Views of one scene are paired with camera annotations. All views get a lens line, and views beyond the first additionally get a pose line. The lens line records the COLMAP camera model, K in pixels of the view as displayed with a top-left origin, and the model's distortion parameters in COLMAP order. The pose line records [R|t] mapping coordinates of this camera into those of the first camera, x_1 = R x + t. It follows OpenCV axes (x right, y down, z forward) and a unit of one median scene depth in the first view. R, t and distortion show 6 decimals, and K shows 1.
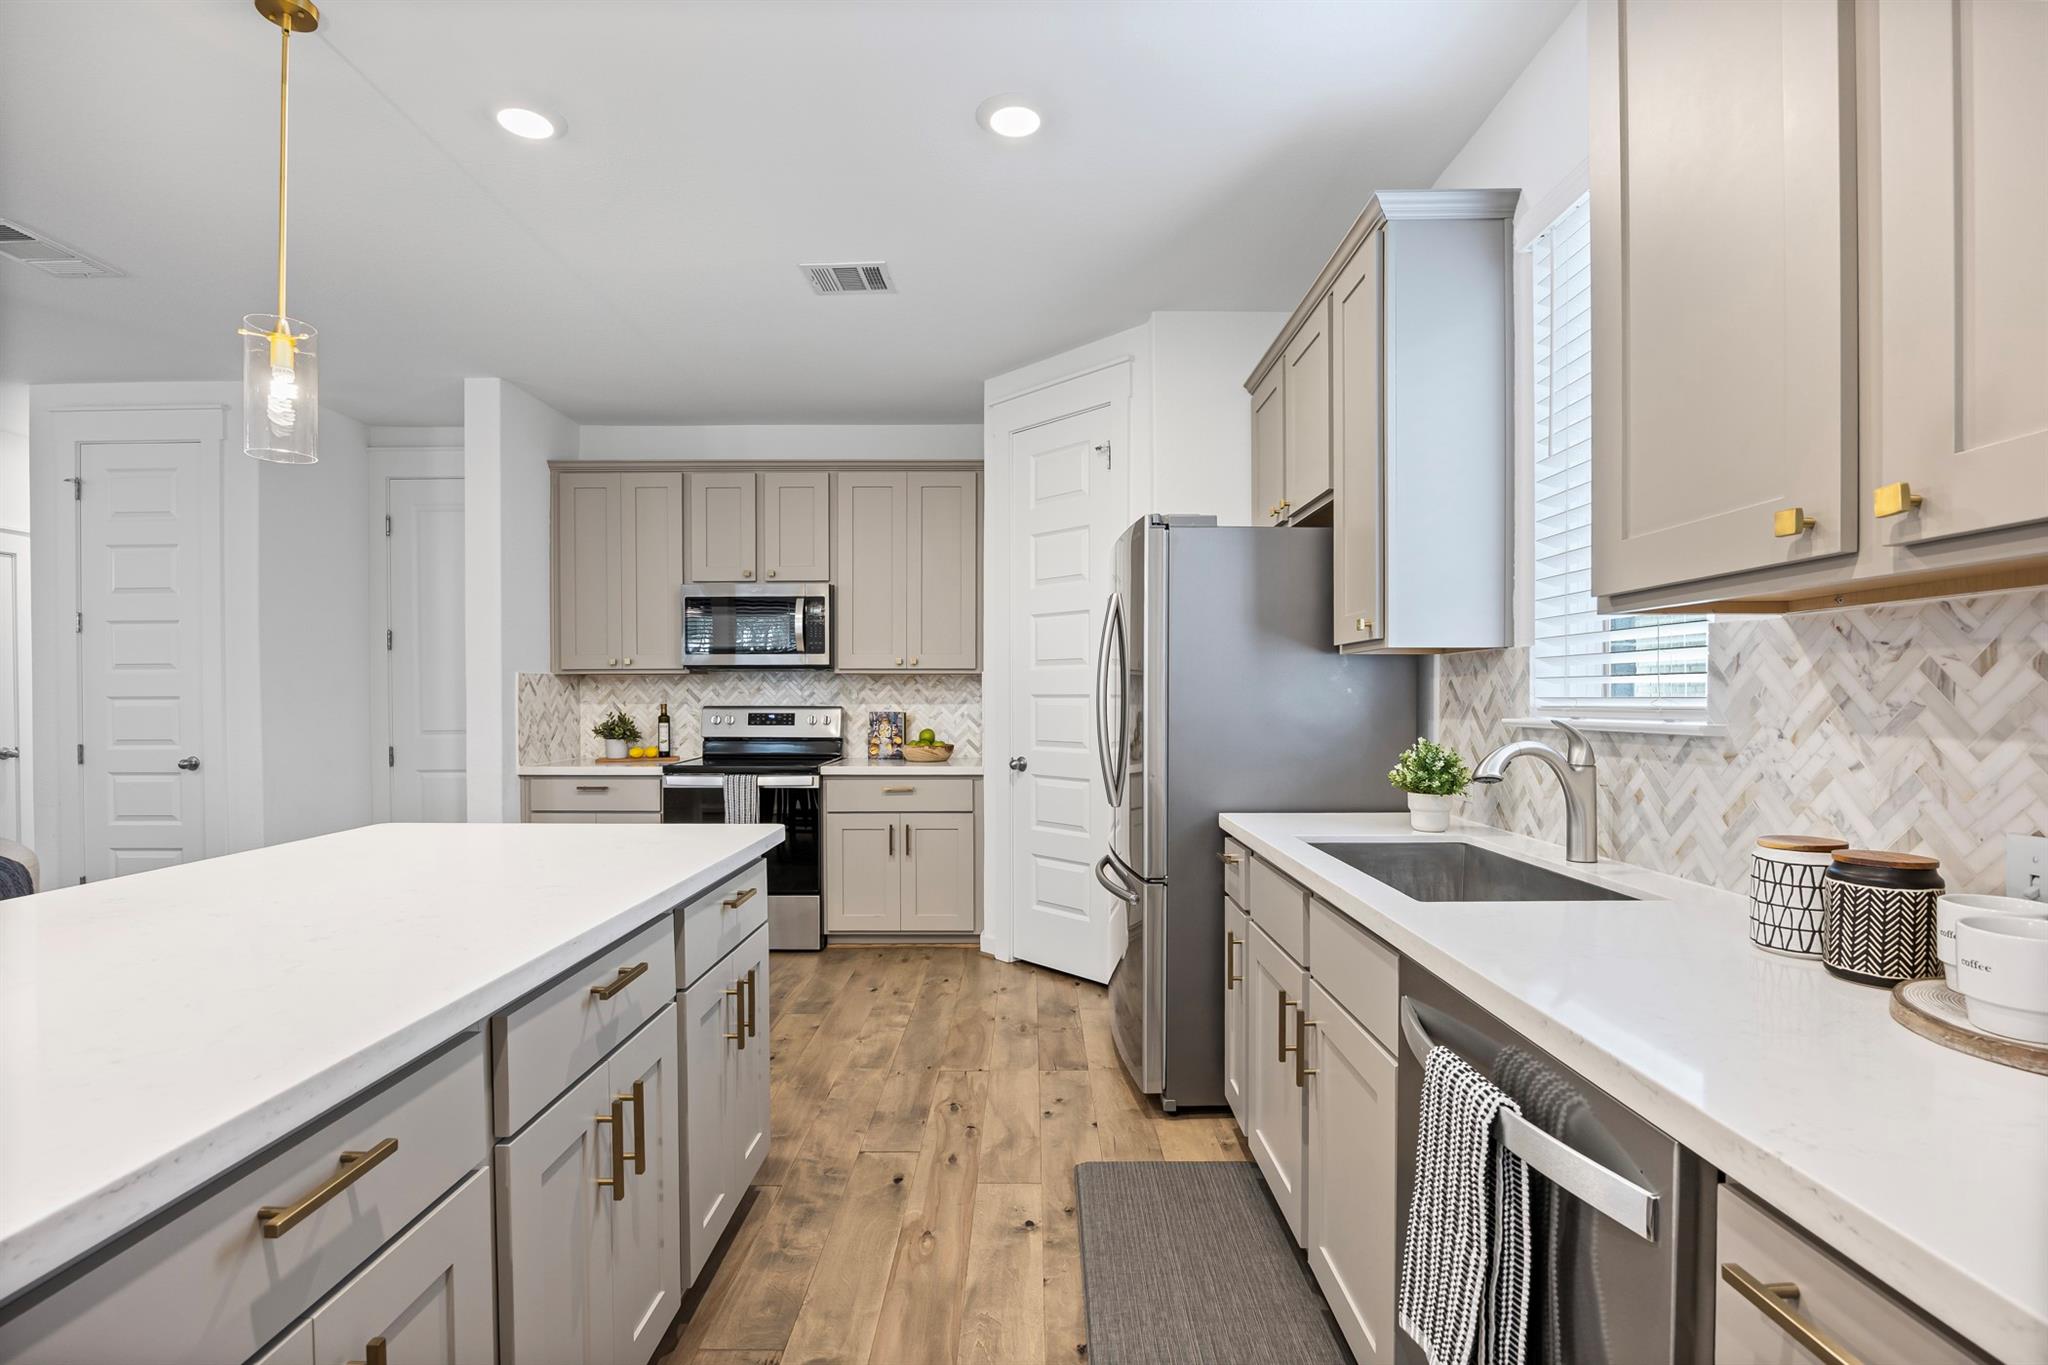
lens RADIAL K [[944.4, 0, 1036.4], [0, 944.4, 705.2], [0, 0, 1]] dist [-0.017952, 0.001148]
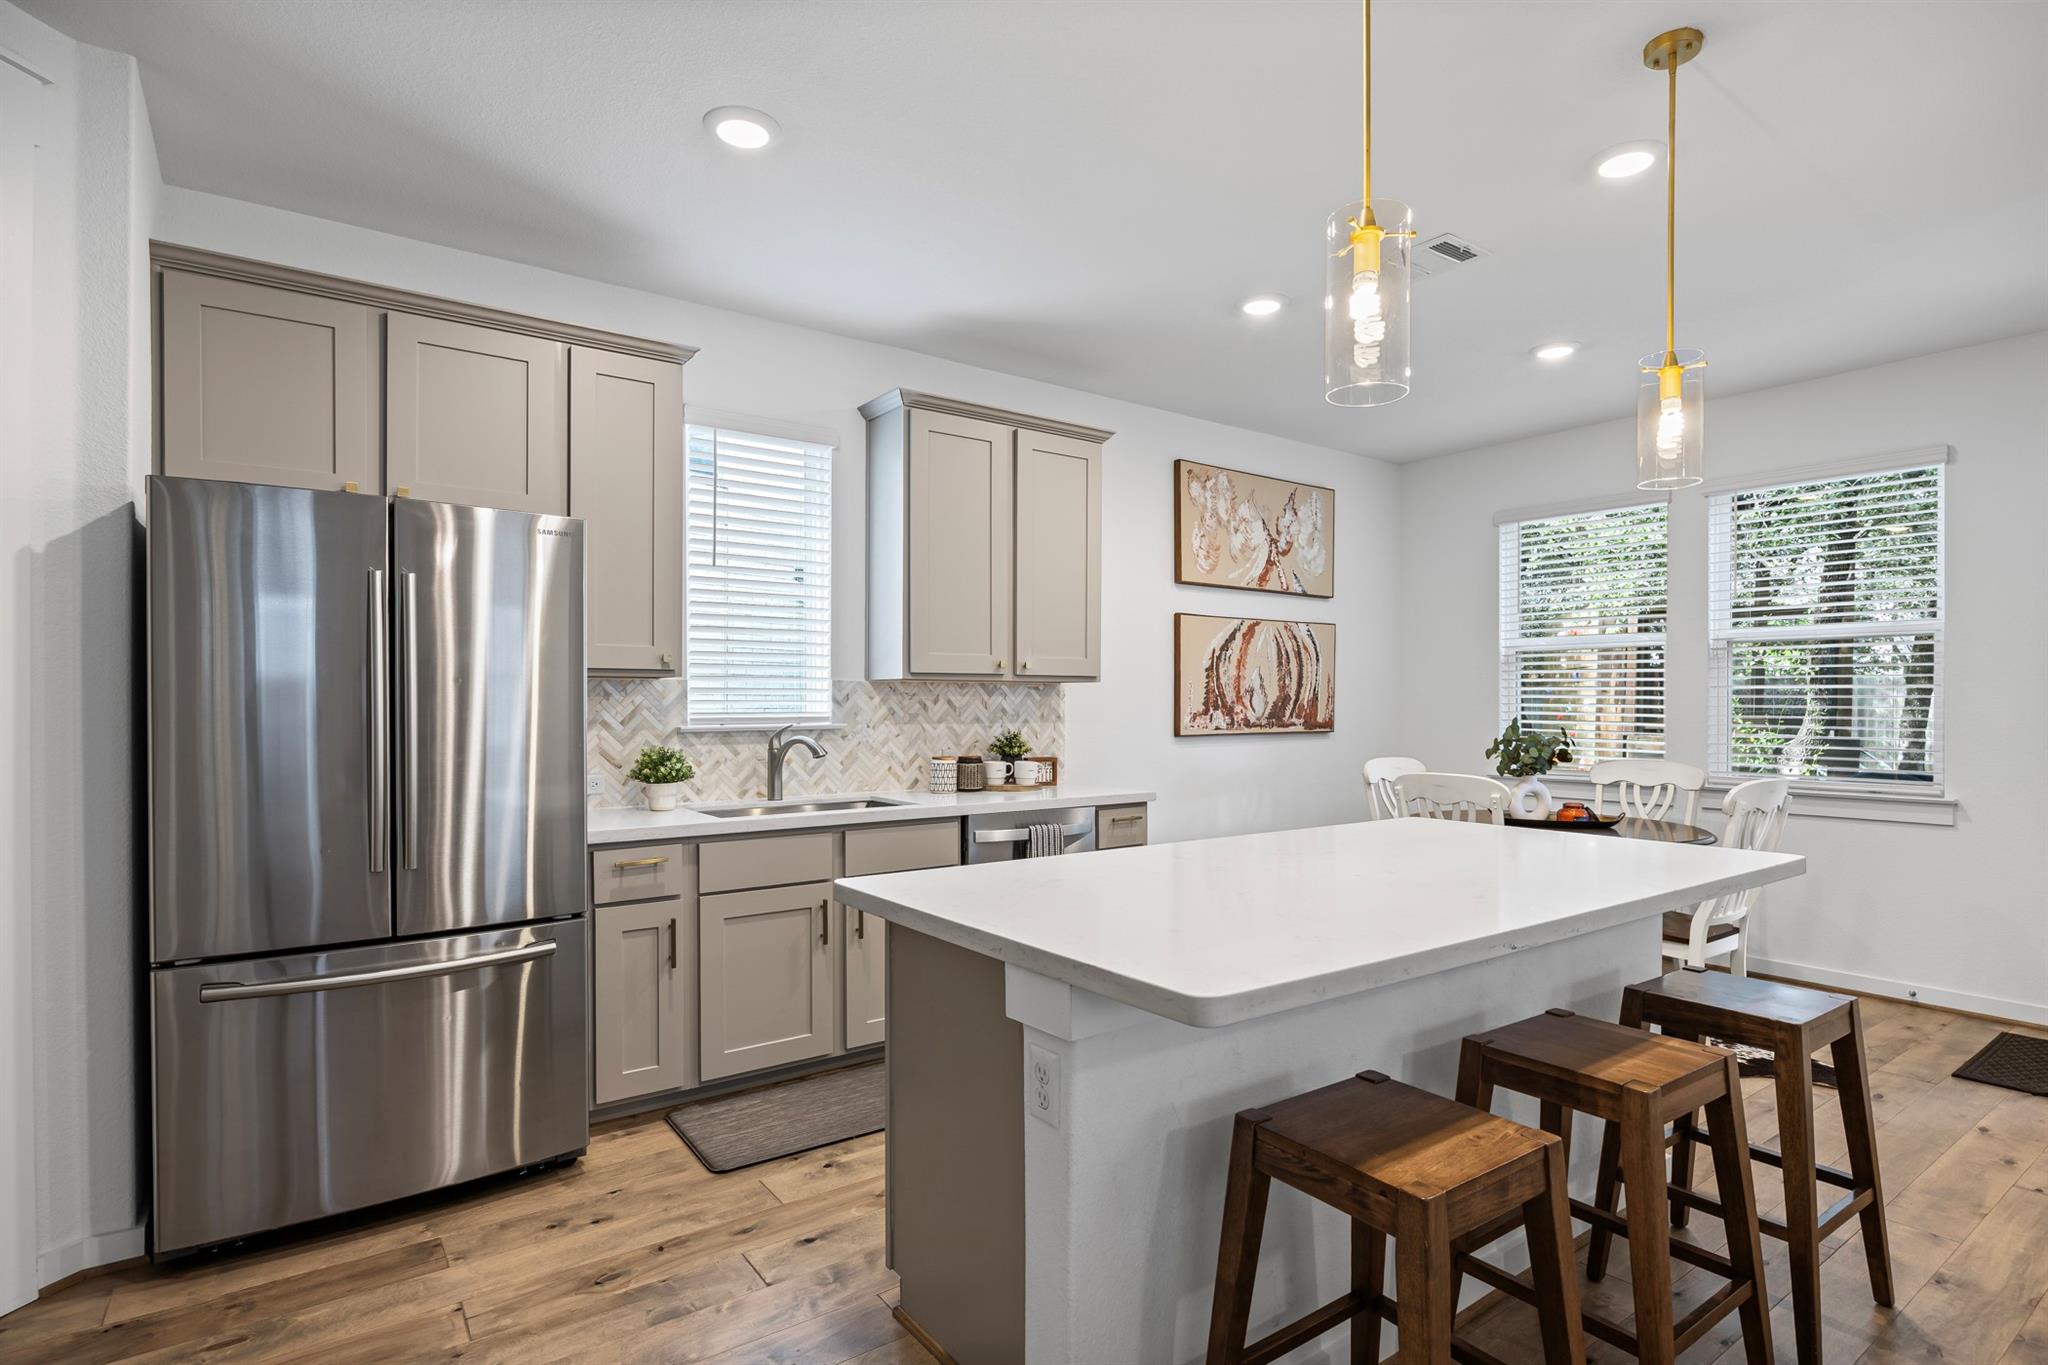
lens RADIAL K [[1029.5, 0, 1049.9], [0, 1029.5, 703.7], [0, 0, 1]] dist [-0.002345, 0.001380]
pose [[-0.591339, -0.001314, 0.806422, -0.632763], [0.006693, 0.999956, 0.006538, -0.016045], [-0.806395, 0.009264, -0.591304, 0.804416]]
